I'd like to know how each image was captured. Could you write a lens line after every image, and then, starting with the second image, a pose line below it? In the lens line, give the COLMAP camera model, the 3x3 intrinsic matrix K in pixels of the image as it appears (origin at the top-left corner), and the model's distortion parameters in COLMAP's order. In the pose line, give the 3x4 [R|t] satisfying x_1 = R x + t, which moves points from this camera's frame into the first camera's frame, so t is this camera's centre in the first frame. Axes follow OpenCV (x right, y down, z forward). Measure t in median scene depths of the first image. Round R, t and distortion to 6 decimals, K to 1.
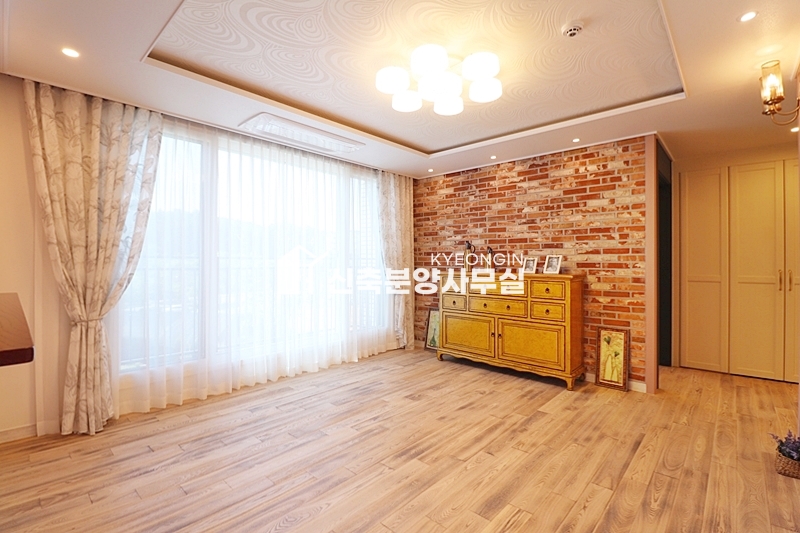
lens RADIAL K [[369.8, 0, 399.6], [0, 369.8, 260.4], [0, 0, 1]] dist [-0.000532, -0.016048]
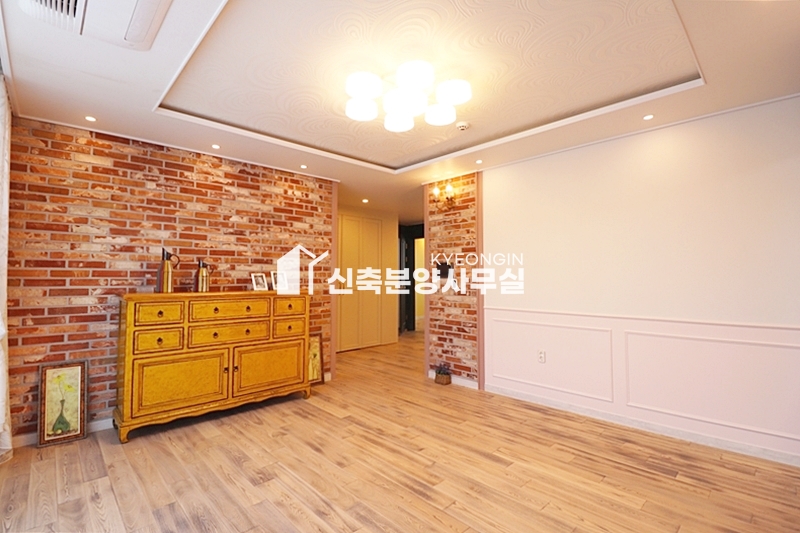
lens RADIAL K [[369.8, 0, 399.6], [0, 369.8, 260.4], [0, 0, 1]] dist [-0.000532, -0.016048]
pose [[0.063354, 0.042520, 0.997085, -0.540042], [-0.002447, 0.999096, -0.042450, -0.001687], [-0.997988, 0.000249, 0.063401, 0.595536]]
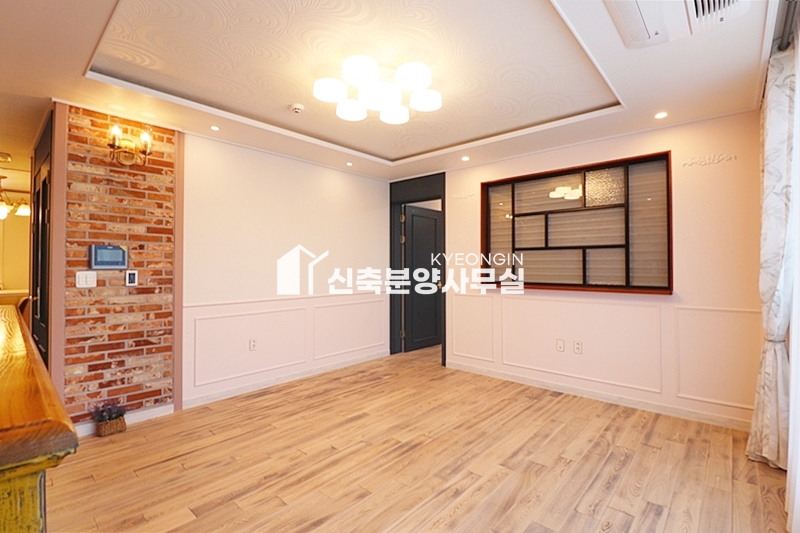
lens RADIAL K [[369.8, 0, 399.6], [0, 369.8, 260.4], [0, 0, 1]] dist [-0.000532, -0.016048]
pose [[-0.999974, -0.004000, -0.006055, 0.036907], [-0.003915, 0.999895, -0.013963, -0.006046], [0.006110, -0.013939, -0.999884, 1.249563]]
